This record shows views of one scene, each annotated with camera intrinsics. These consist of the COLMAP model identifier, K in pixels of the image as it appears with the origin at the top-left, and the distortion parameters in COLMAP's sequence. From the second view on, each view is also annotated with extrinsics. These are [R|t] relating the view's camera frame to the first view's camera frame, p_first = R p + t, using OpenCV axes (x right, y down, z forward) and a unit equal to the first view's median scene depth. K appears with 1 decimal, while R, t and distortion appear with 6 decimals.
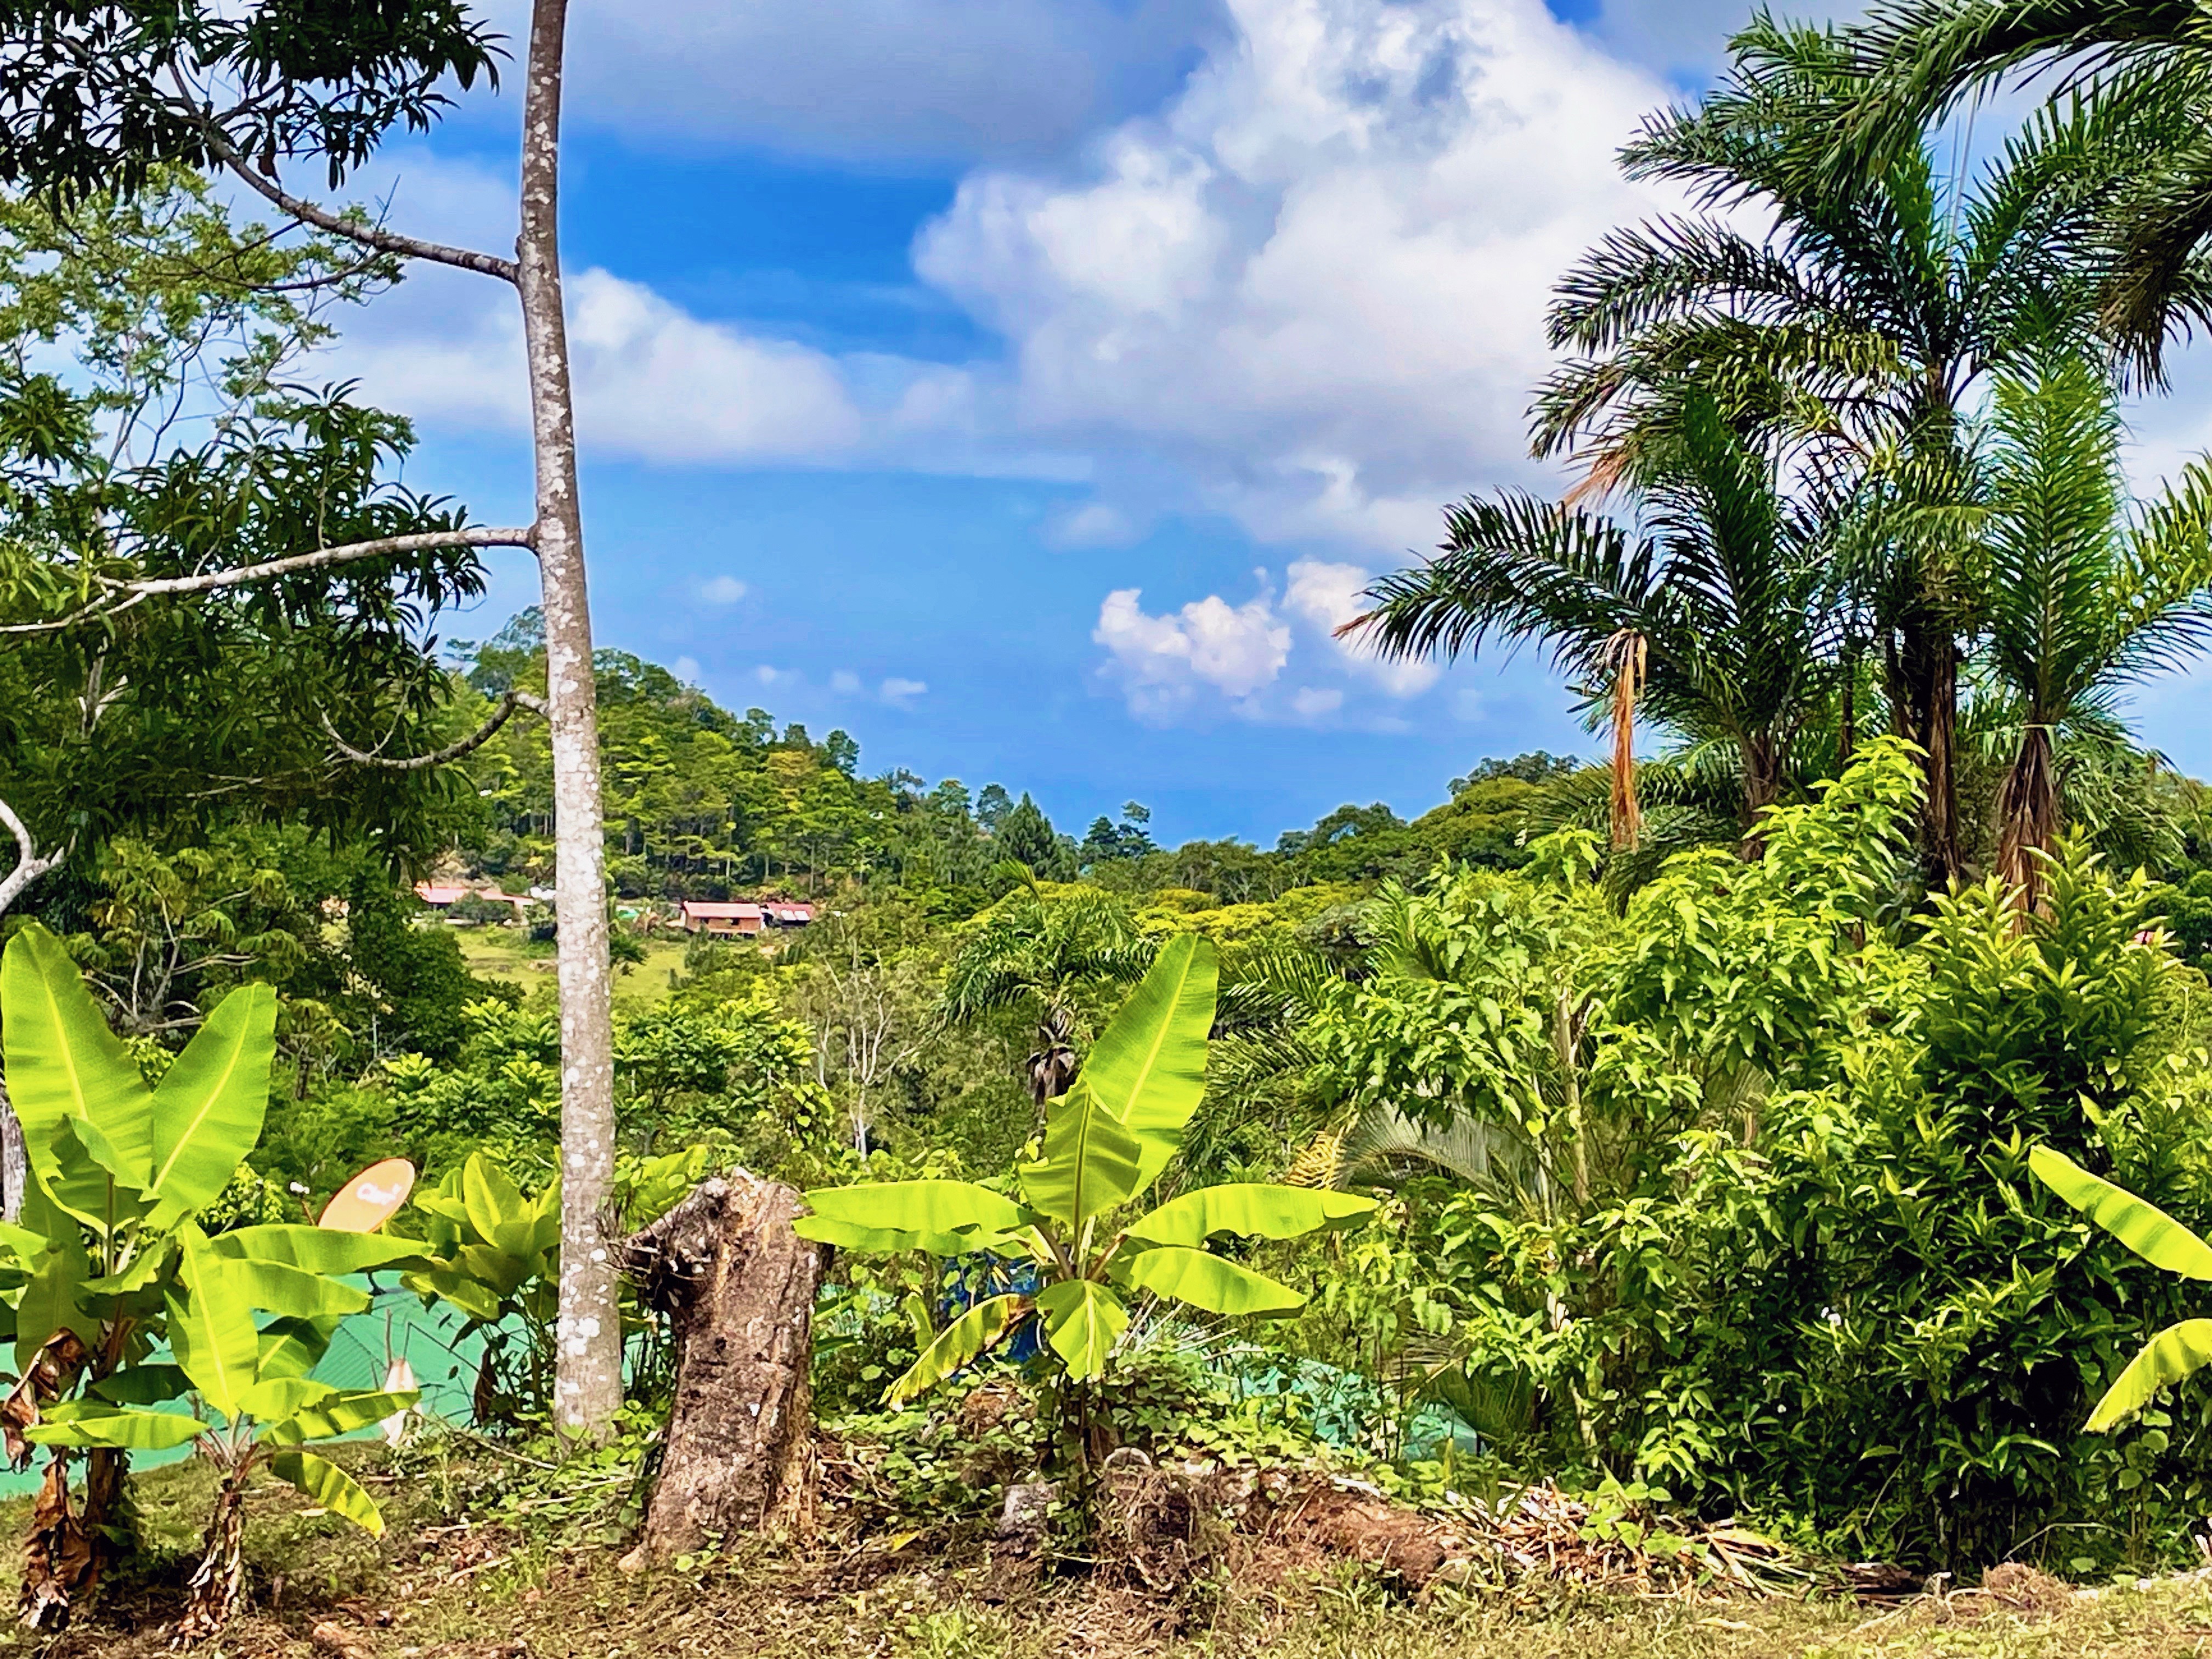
lens RADIAL K [[3846.5, 0, 1105.3], [0, 3846.5, 831.6], [0, 0, 1]] dist [0.043033, 0.000000]
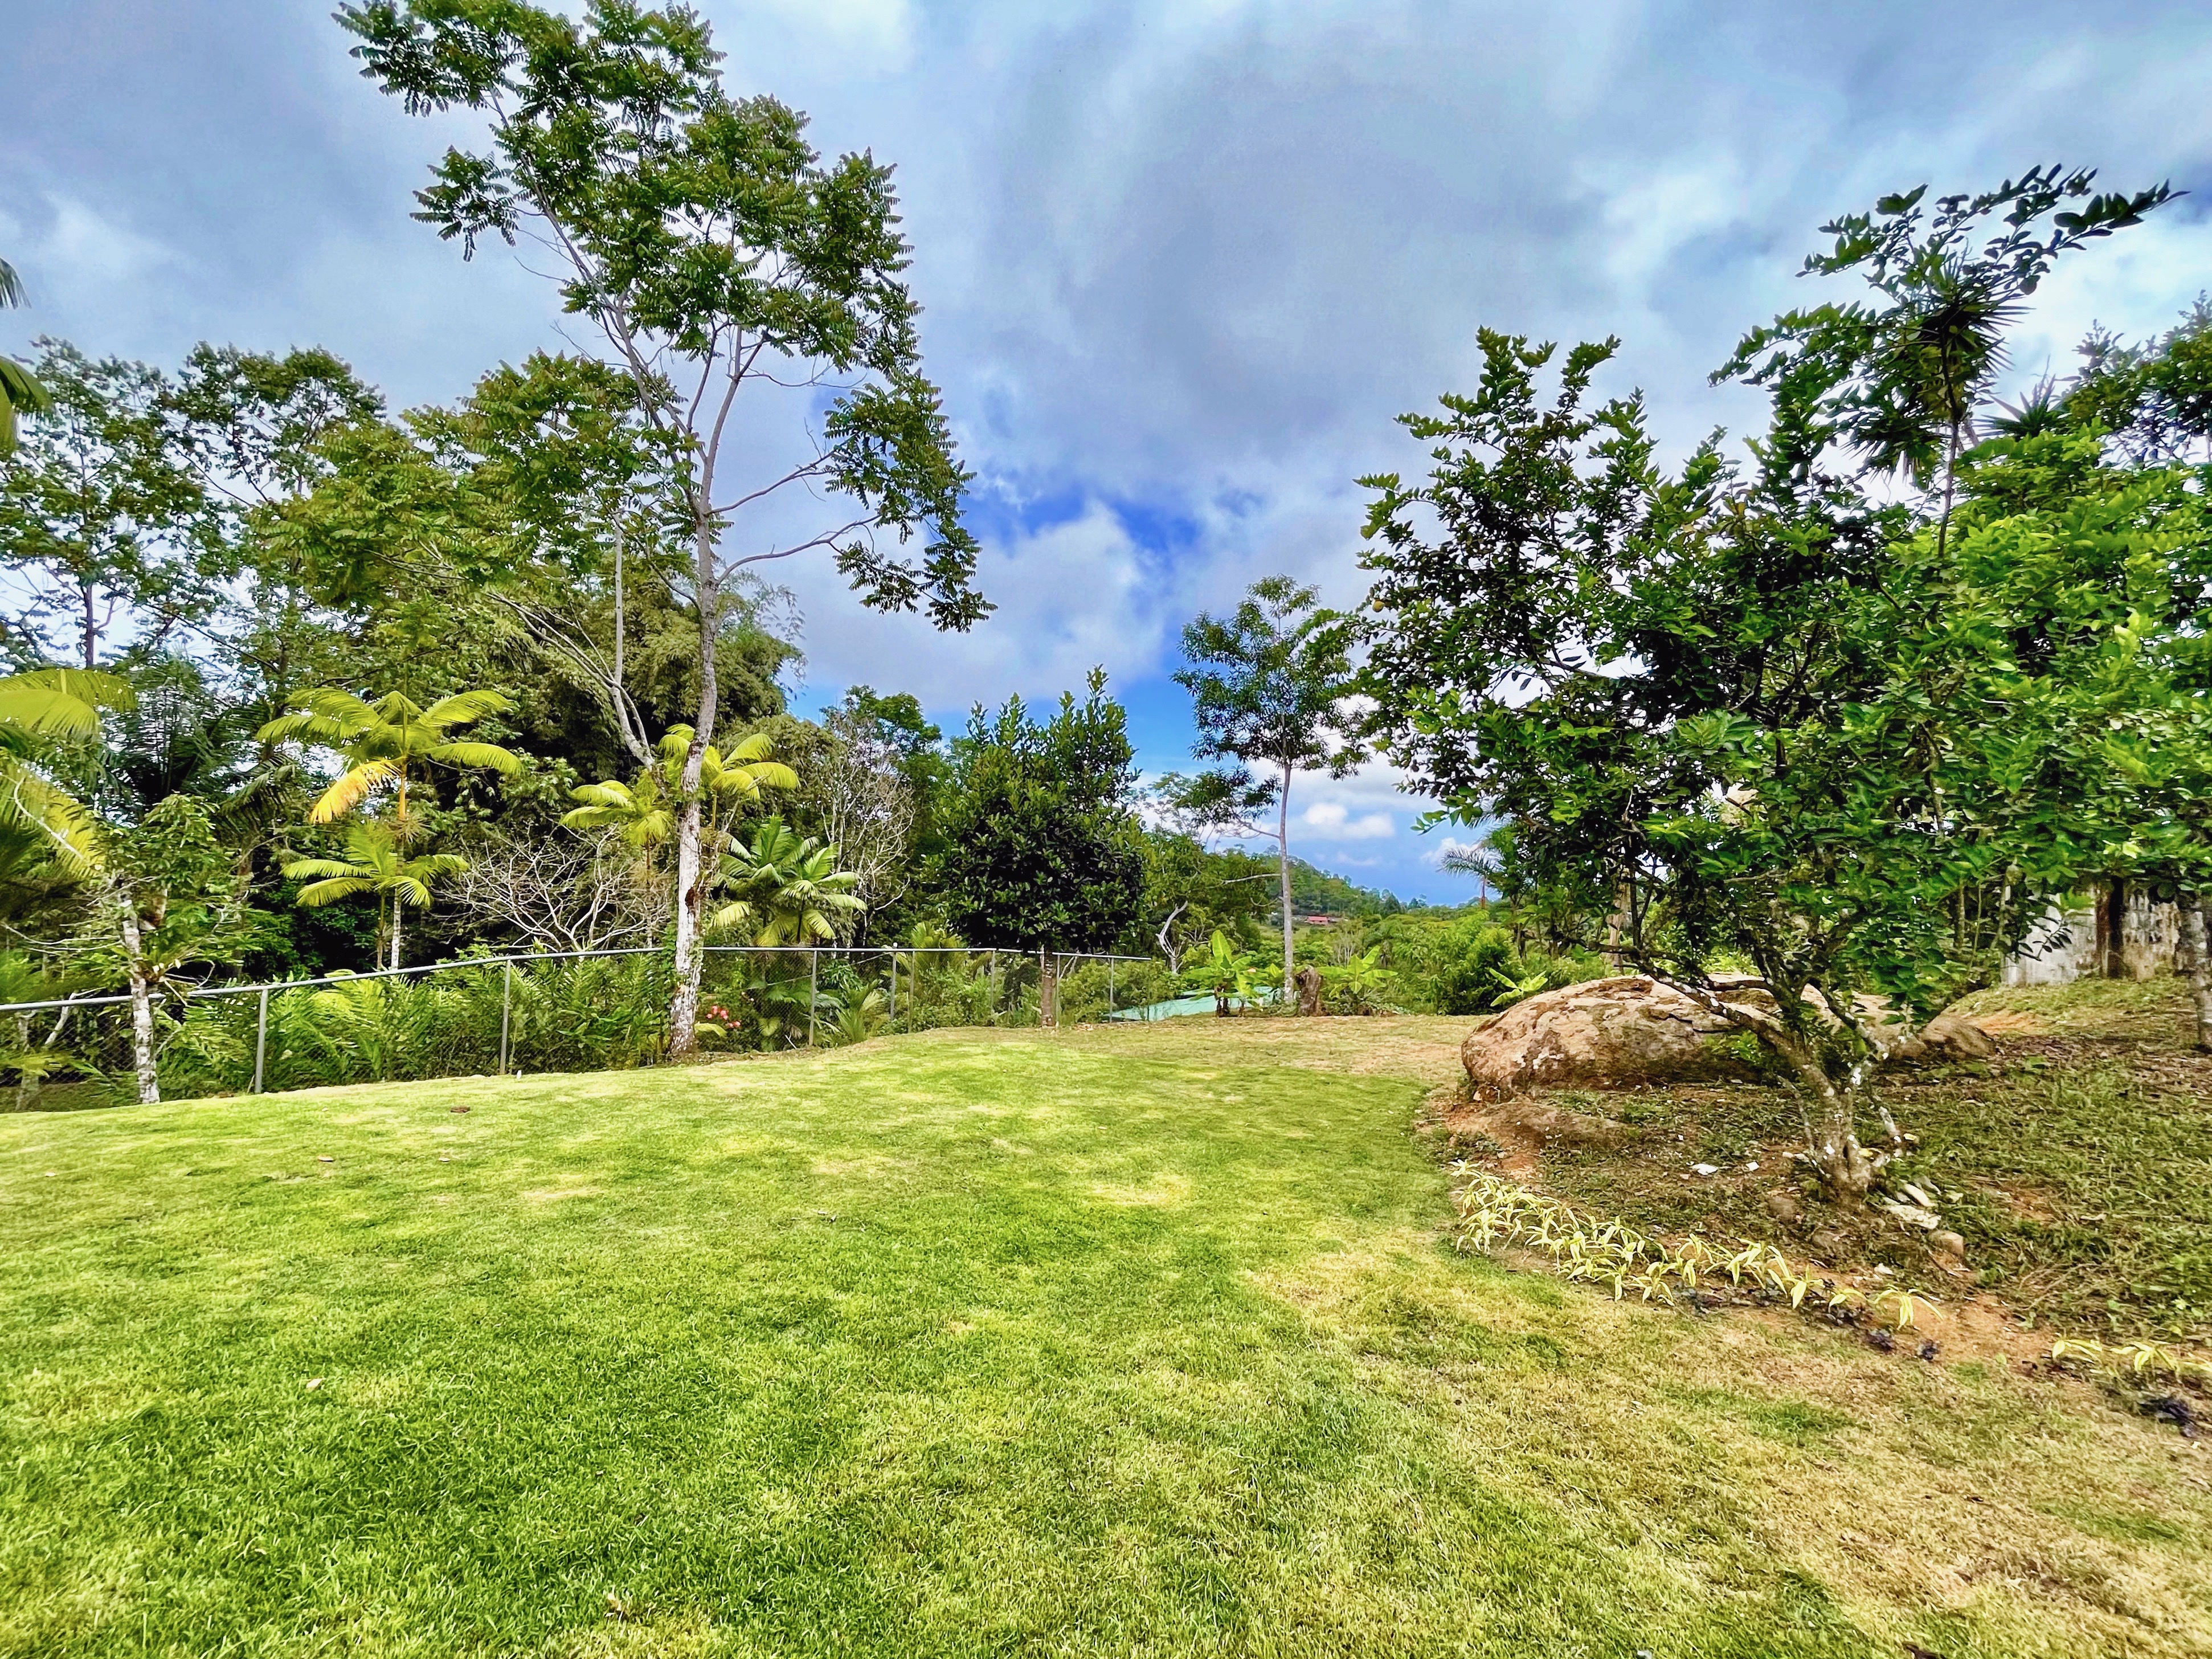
lens RADIAL K [[907.3, 0, 1110.3], [0, 907.3, 823.9], [0, 0, 1]] dist [-0.004516, 0.000255]
pose [[0.947738, -0.008942, -0.318924, 0.078010], [-0.017062, 0.996756, -0.078649, -0.031053], [0.318593, 0.079980, 0.944511, -0.624646]]
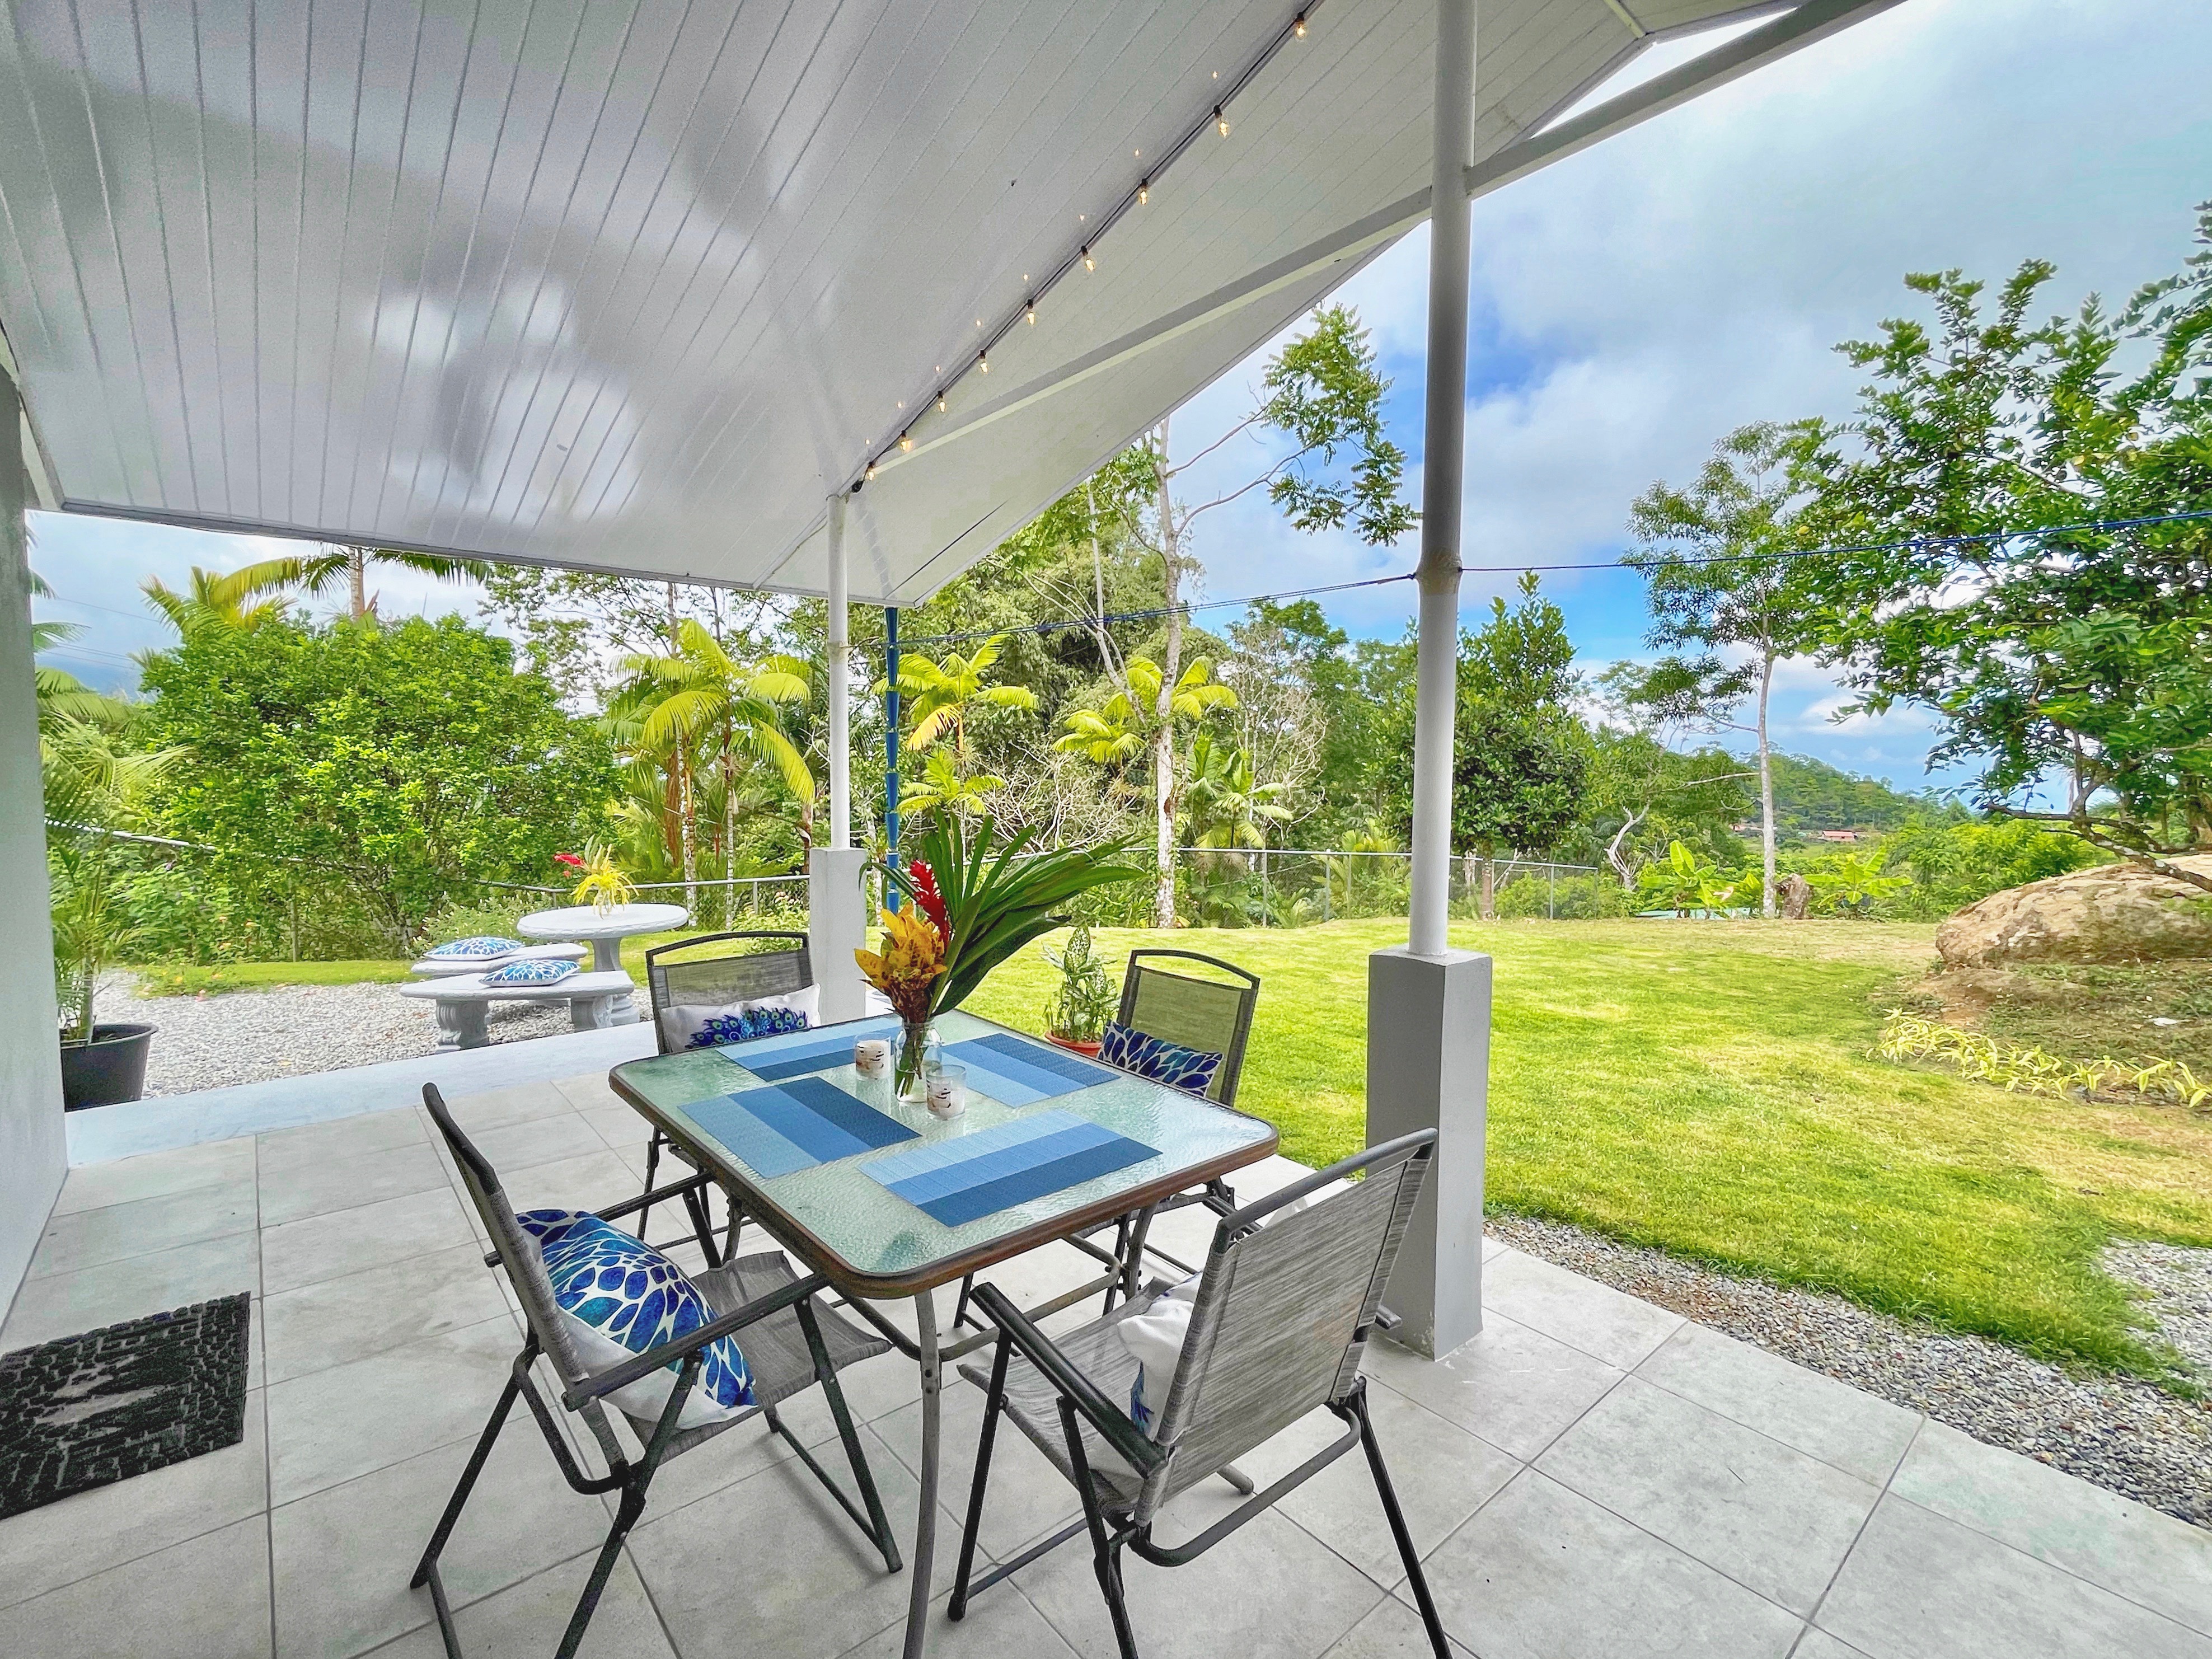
lens RADIAL K [[988.4, 0, 1127.8], [0, 988.4, 825.4], [0, 0, 1]] dist [0.002491, 0.000665]
pose [[0.749540, 0.010521, -0.661875, 0.132907], [0.000208, 0.999870, 0.016130, -0.017869], [0.661959, -0.012227, 0.749440, -0.805548]]
